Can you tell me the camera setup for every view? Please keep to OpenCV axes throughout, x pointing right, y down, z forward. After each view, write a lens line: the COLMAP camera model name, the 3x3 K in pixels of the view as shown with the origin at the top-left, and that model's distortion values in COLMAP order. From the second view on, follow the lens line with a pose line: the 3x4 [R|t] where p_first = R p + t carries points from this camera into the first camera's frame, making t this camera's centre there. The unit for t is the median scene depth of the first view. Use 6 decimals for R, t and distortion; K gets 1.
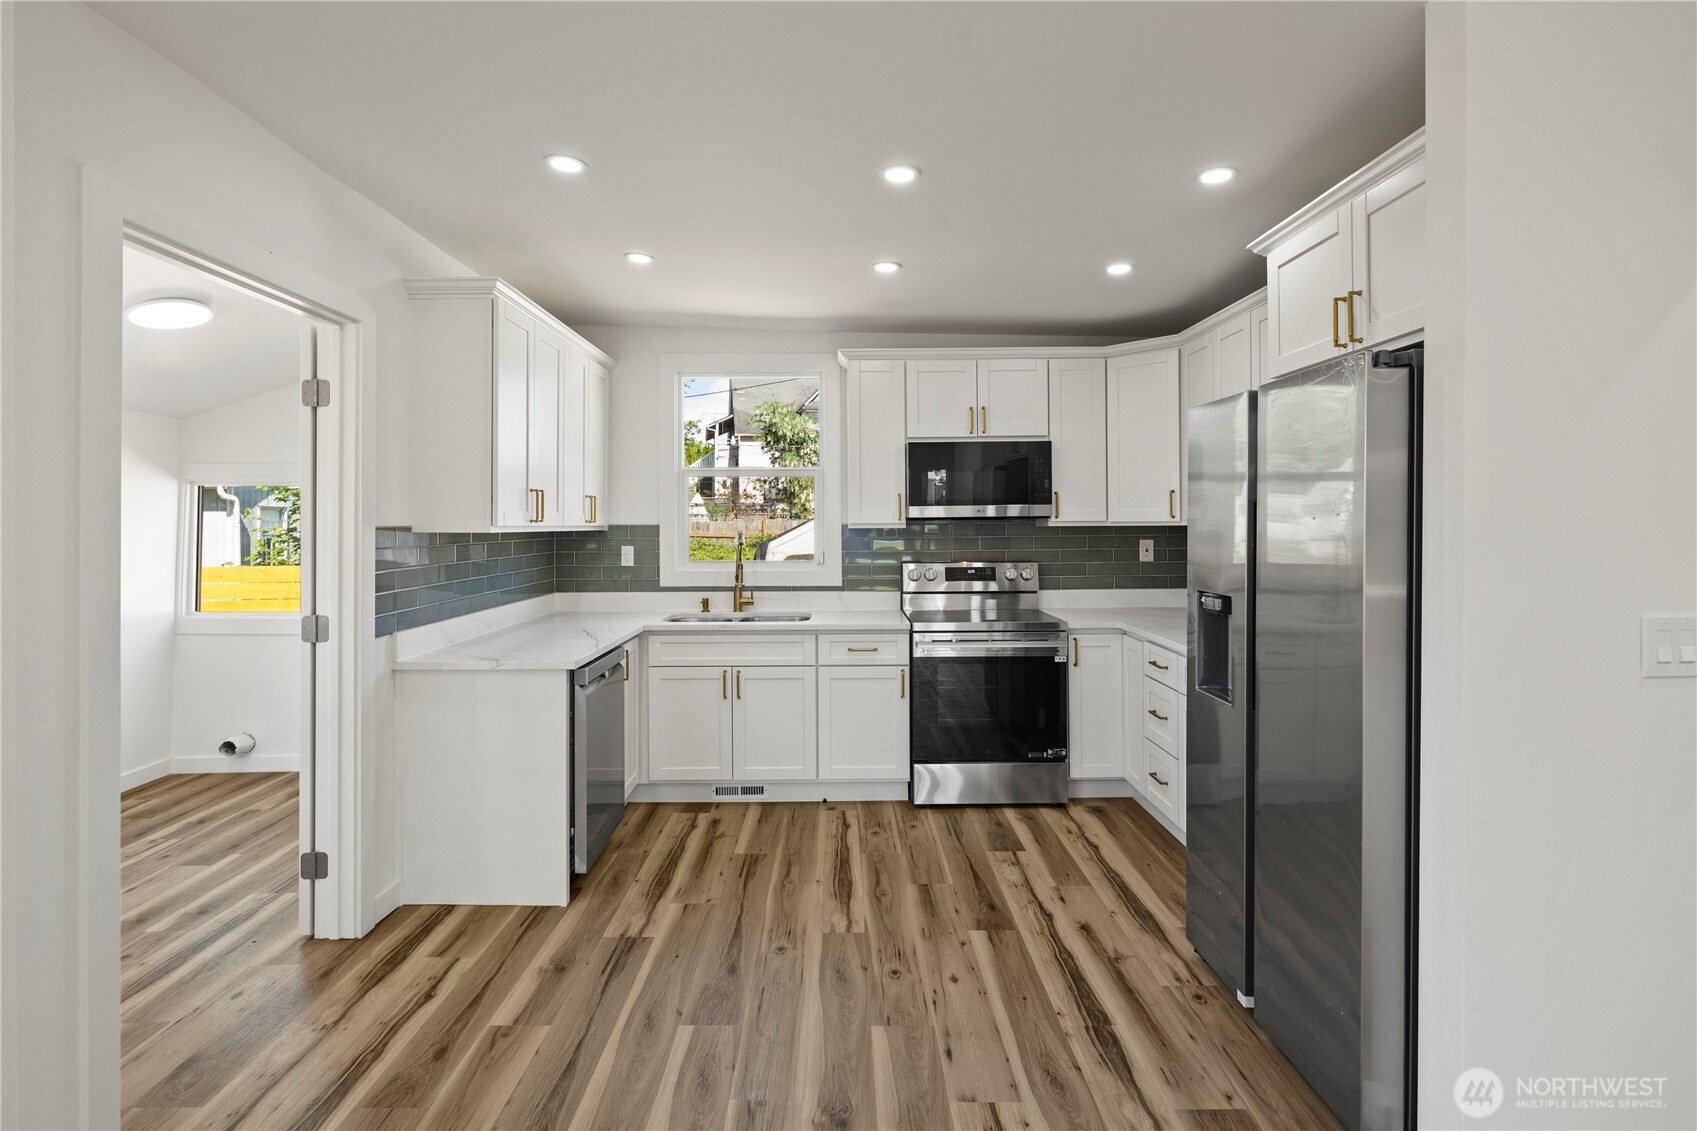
lens RADIAL K [[828.4, 0, 845.9], [0, 828.4, 509.6], [0, 0, 1]] dist [0.002168, -0.000302]
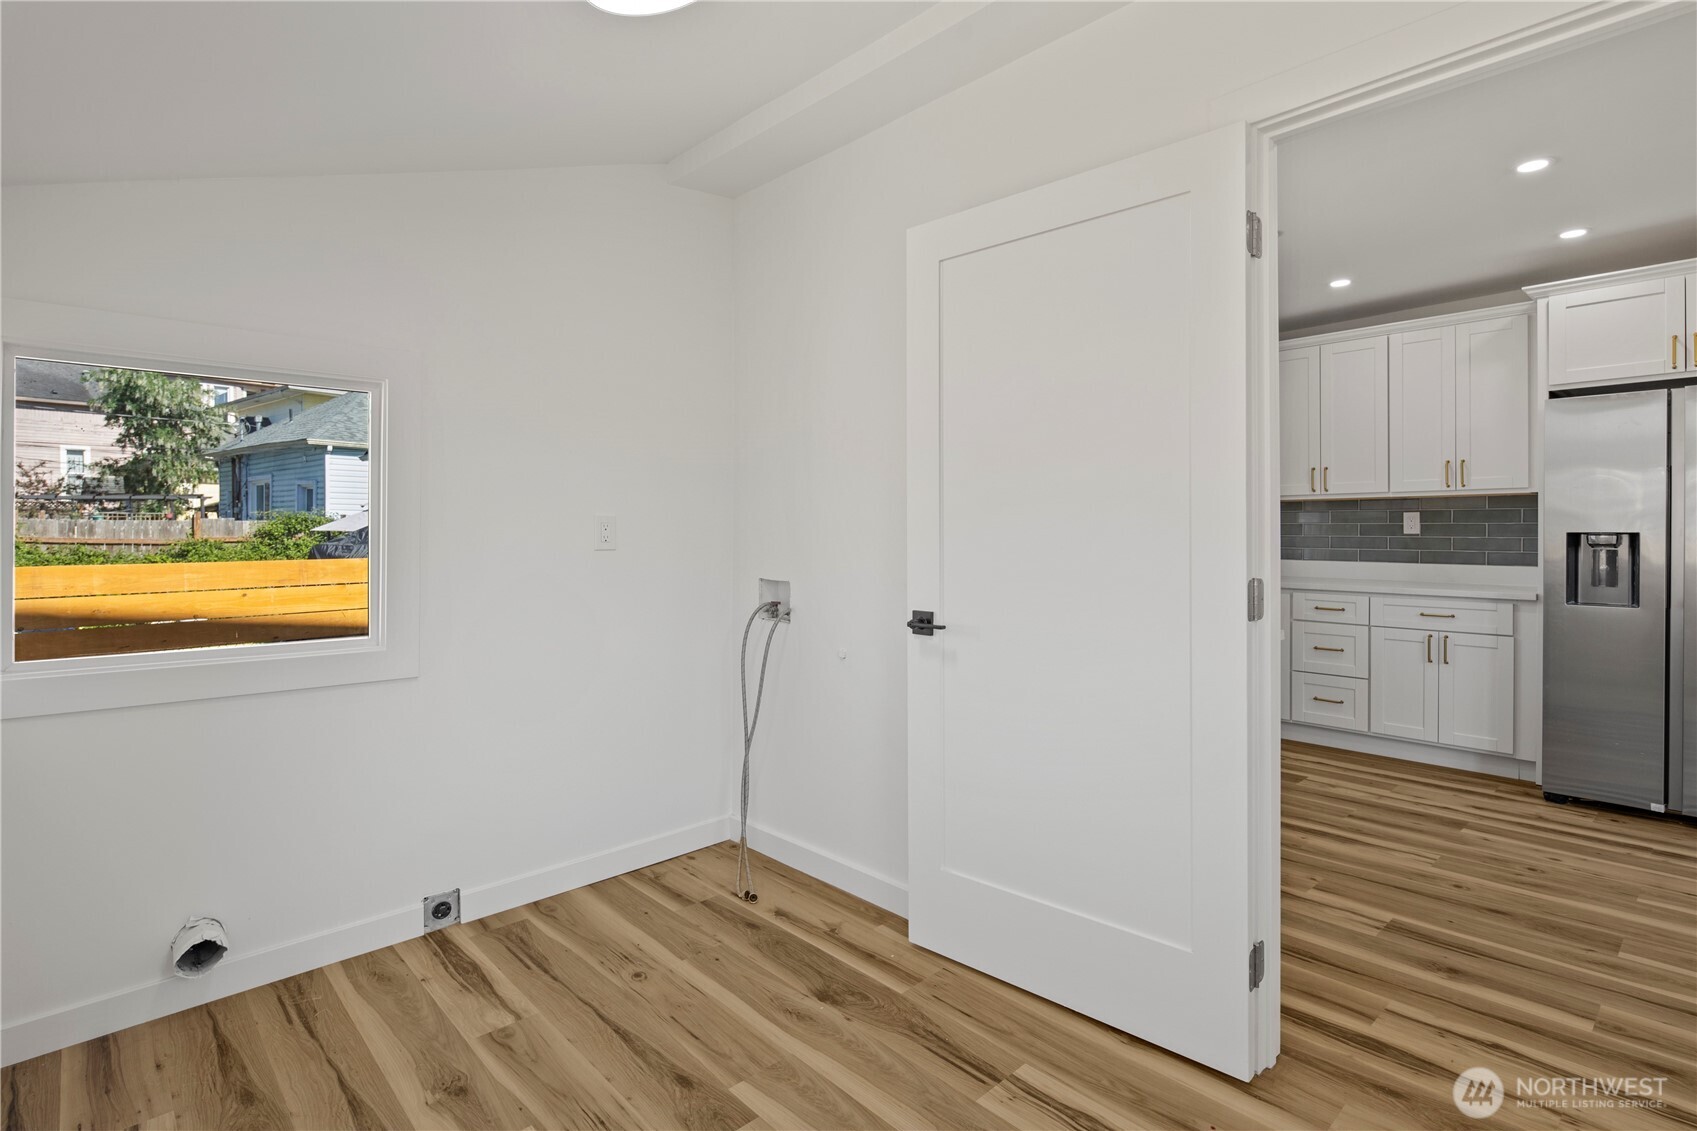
lens RADIAL K [[838.3, 0, 848.2], [0, 838.3, 530.6], [0, 0, 1]] dist [-0.001064, -0.000925]
pose [[0.742936, 0.000123, 0.669362, -1.175465], [-0.008315, 0.999925, 0.009045, 0.077031], [-0.669311, -0.012286, 0.742881, 0.654387]]
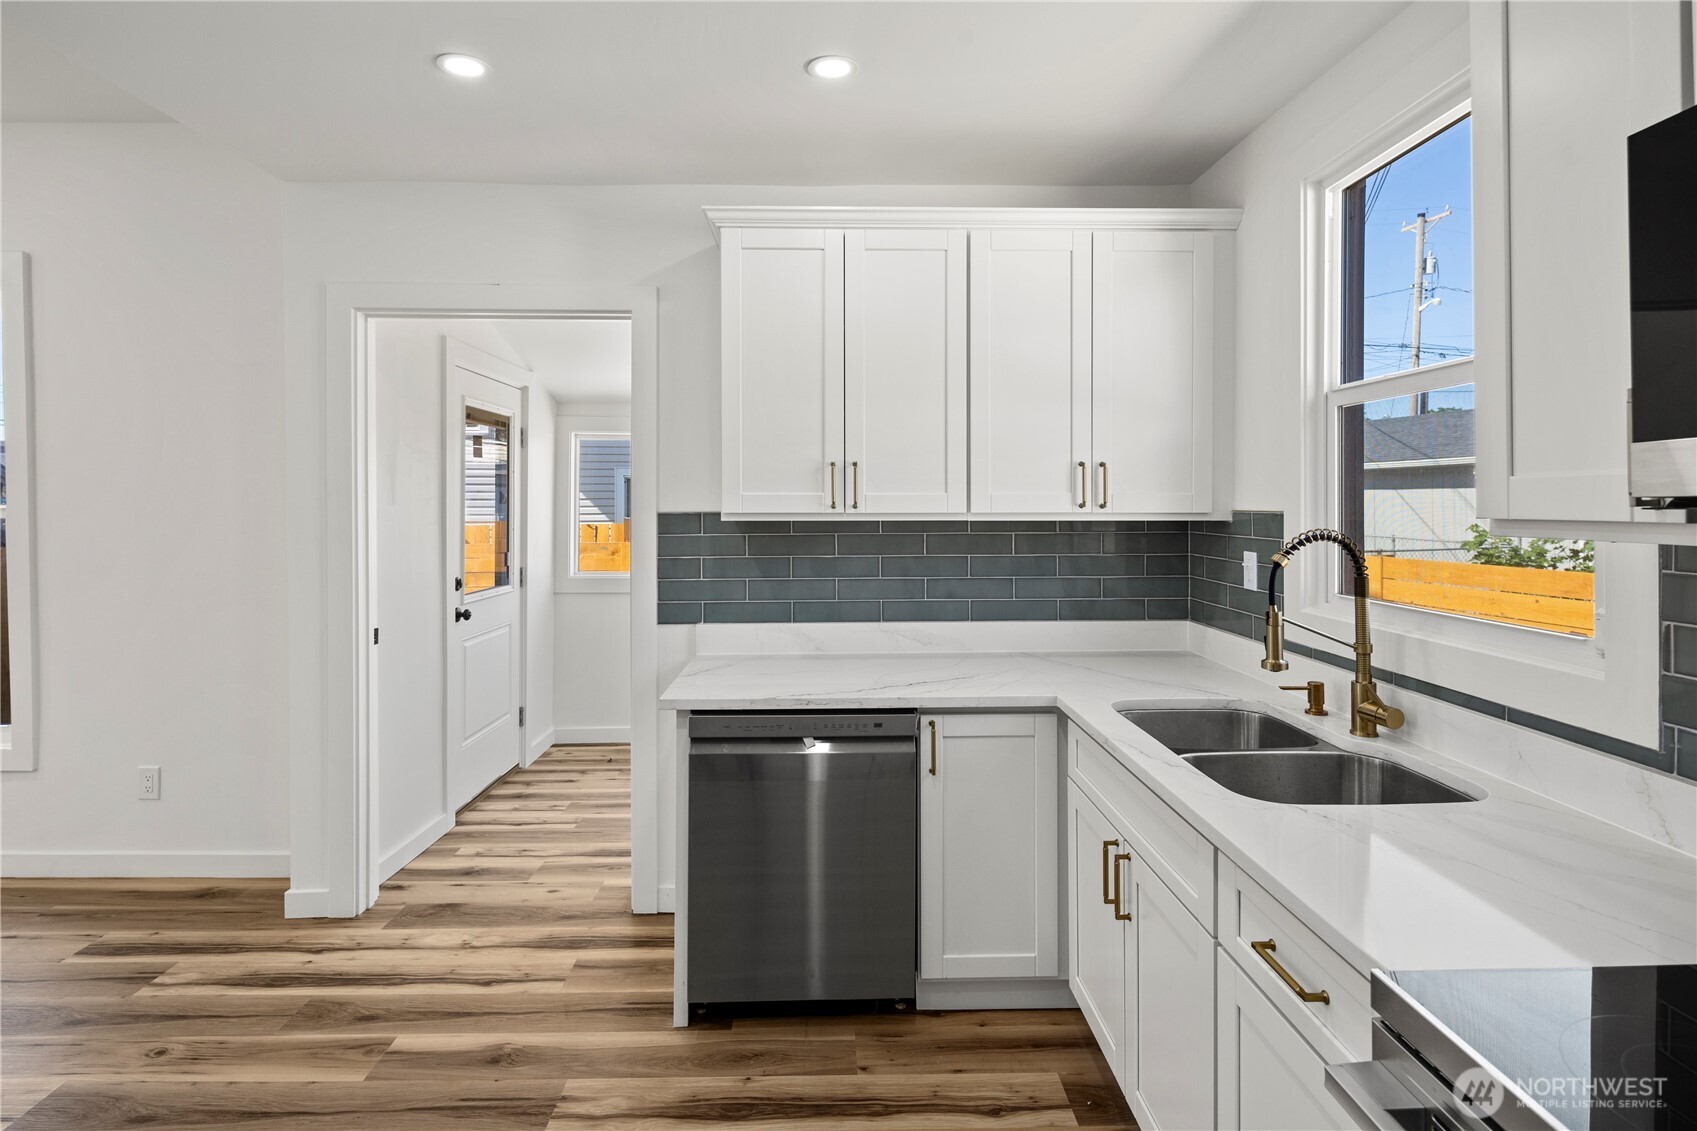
lens RADIAL K [[828.4, 0, 845.9], [0, 828.4, 509.6], [0, 0, 1]] dist [0.002168, -0.000302]
pose [[0.012523, 0.009127, -0.999880, 0.393443], [0.018674, 0.999782, 0.009360, 0.011360], [0.999747, -0.018789, 0.012349, 1.129435]]
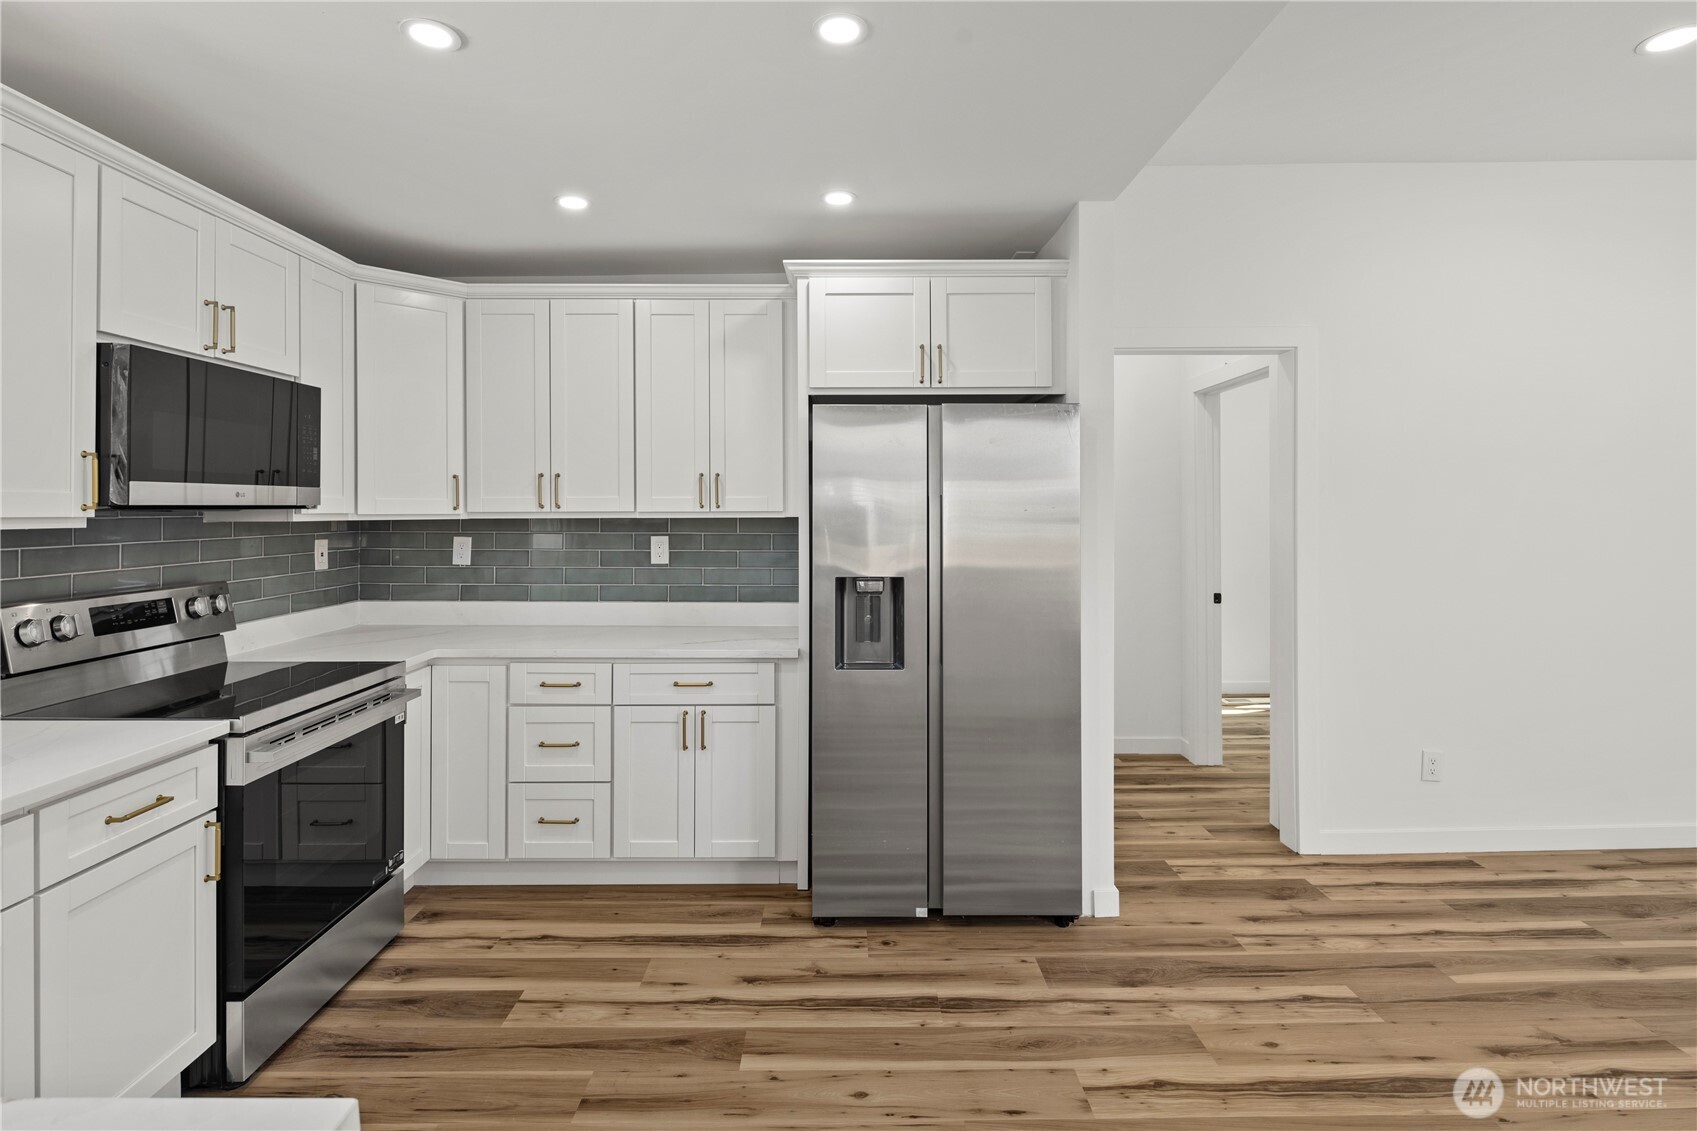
lens RADIAL K [[832.4, 0, 842.4], [0, 832.4, 510.7], [0, 0, 1]] dist [0.002348, 0.000191]
pose [[0.006732, 0.003069, 0.999973, -0.548211], [-0.013301, 0.999907, -0.002980, 0.011195], [-0.999889, -0.013280, 0.006772, 0.841328]]
